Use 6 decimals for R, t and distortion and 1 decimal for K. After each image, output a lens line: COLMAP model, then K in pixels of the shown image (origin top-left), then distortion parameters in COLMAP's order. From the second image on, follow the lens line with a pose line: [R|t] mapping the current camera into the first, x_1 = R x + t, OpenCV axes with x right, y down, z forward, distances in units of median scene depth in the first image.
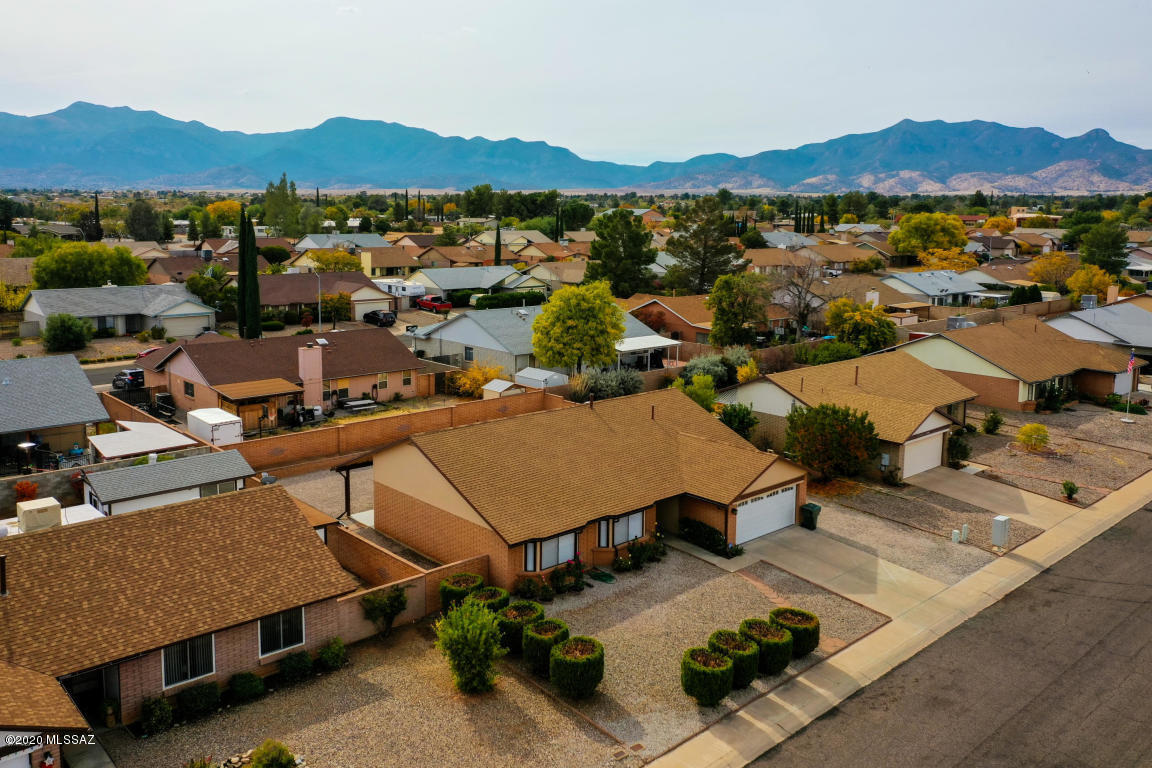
lens RADIAL K [[940.8, 0, 550.0], [0, 940.8, 382.2], [0, 0, 1]] dist [0.005292, 0.001371]
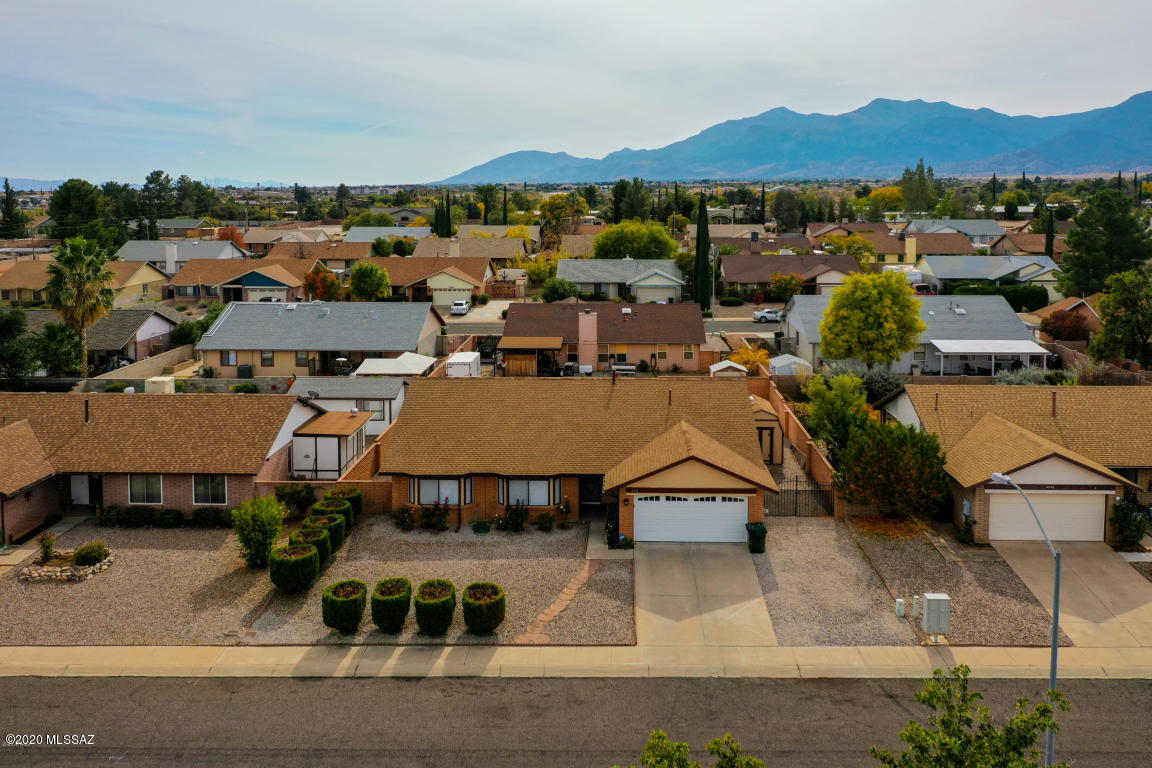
lens RADIAL K [[947.0, 0, 574.0], [0, 947.0, 278.0], [0, 0, 1]] dist [-0.001623, 0.001170]
pose [[0.712750, 0.052158, -0.699476, 0.531194], [-0.118715, 0.991815, -0.047012, -0.023238], [0.691299, 0.116546, 0.713108, 0.165222]]
